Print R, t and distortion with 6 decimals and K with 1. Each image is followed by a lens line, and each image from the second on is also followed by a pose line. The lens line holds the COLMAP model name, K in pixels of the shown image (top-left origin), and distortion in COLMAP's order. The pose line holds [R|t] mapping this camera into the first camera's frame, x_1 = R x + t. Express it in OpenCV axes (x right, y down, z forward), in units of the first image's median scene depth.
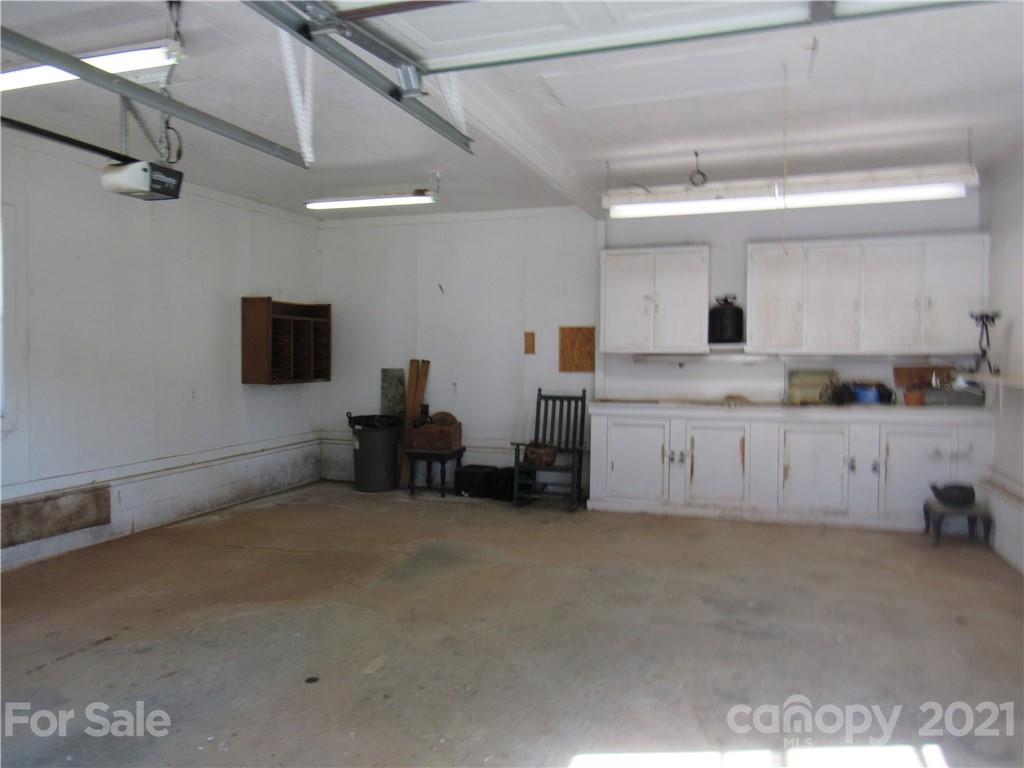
lens RADIAL K [[720.3, 0, 512.0], [0, 720.3, 384.0], [0, 0, 1]] dist [-0.032393, -0.002785]
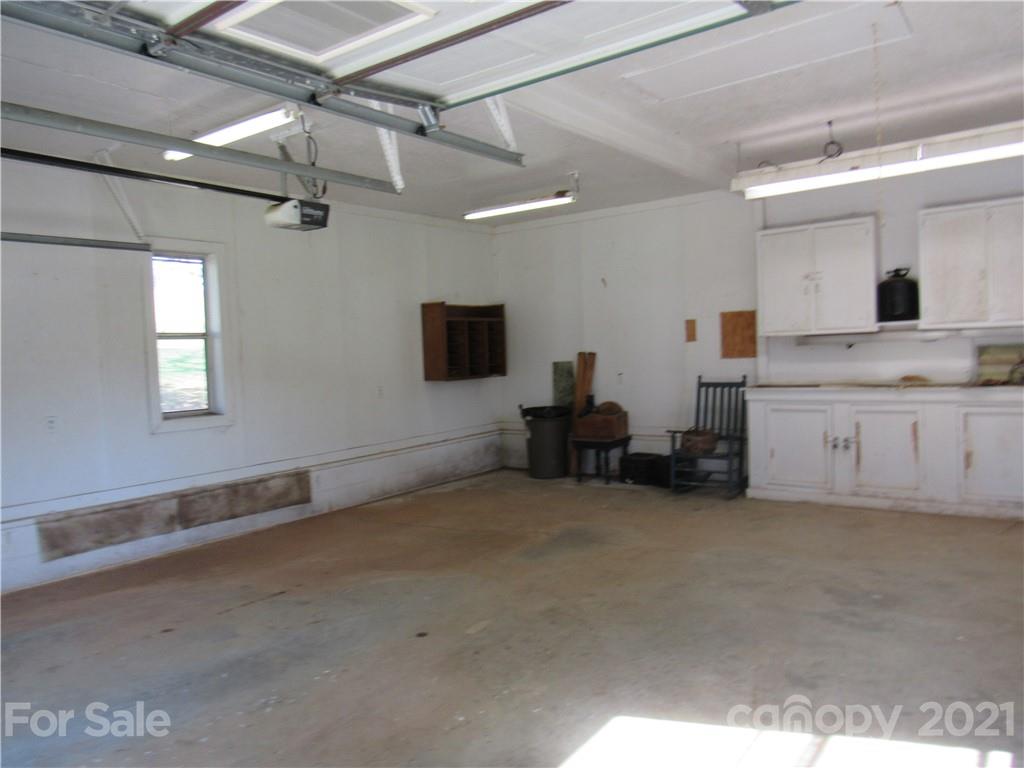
lens RADIAL K [[720.3, 0, 512.0], [0, 720.3, 384.0], [0, 0, 1]] dist [-0.032393, -0.002785]
pose [[0.950160, -0.031064, -0.310211, 0.113551], [0.034622, 0.999383, 0.005969, 0.002785], [0.309834, -0.016411, 0.950649, -0.026395]]
